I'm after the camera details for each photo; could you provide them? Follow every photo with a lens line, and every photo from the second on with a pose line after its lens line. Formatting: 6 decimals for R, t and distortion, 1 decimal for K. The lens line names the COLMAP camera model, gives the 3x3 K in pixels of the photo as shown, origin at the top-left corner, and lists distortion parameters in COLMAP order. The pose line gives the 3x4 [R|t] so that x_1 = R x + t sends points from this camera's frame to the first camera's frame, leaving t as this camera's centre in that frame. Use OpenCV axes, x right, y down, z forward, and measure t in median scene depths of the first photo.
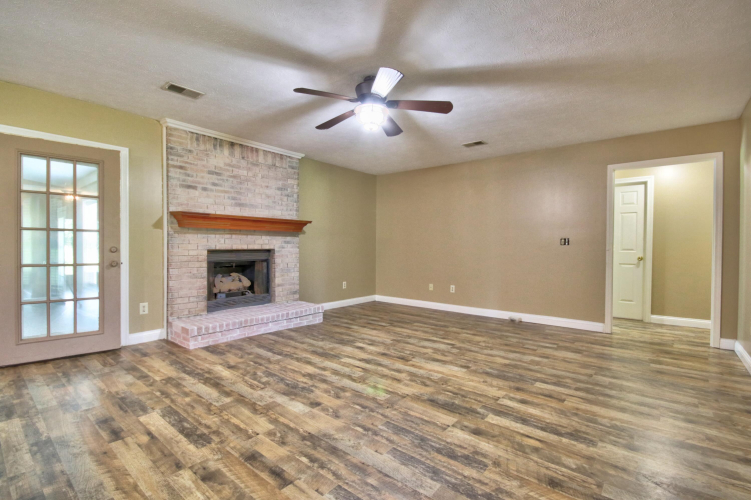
lens RADIAL K [[346.4, 0, 373.4], [0, 346.4, 250.6], [0, 0, 1]] dist [0.004693, -0.007243]
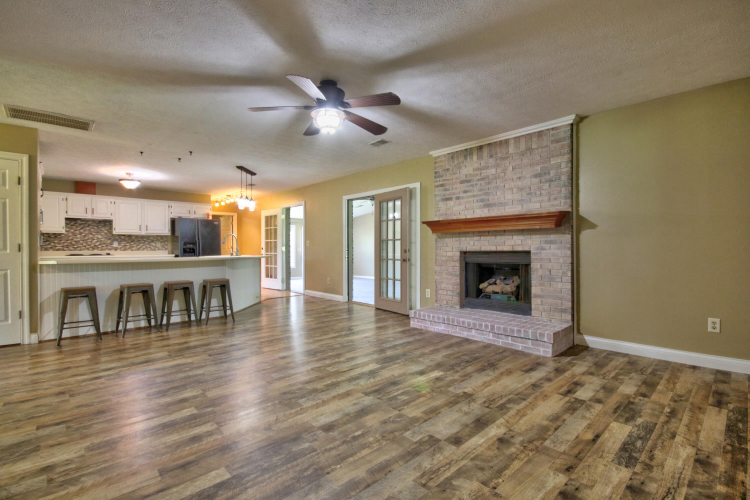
lens RADIAL K [[345.9, 0, 372.9], [0, 345.9, 250.6], [0, 0, 1]] dist [0.004693, -0.007243]
pose [[-0.130755, -0.000392, -0.991415, 0.743145], [-0.006724, 0.999977, 0.000491, -0.003799], [0.991392, 0.006731, -0.130754, 0.953211]]
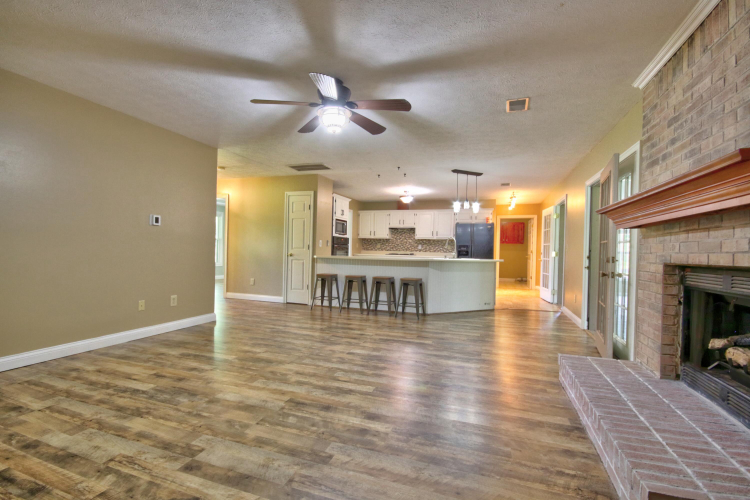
lens RADIAL K [[345.9, 0, 372.9], [0, 345.9, 250.6], [0, 0, 1]] dist [0.004693, -0.007243]
pose [[-0.937227, -0.028473, -0.347556, 0.171504], [-0.033984, 0.999375, 0.009771, -0.014482], [0.347060, 0.020969, -0.937608, 1.496993]]
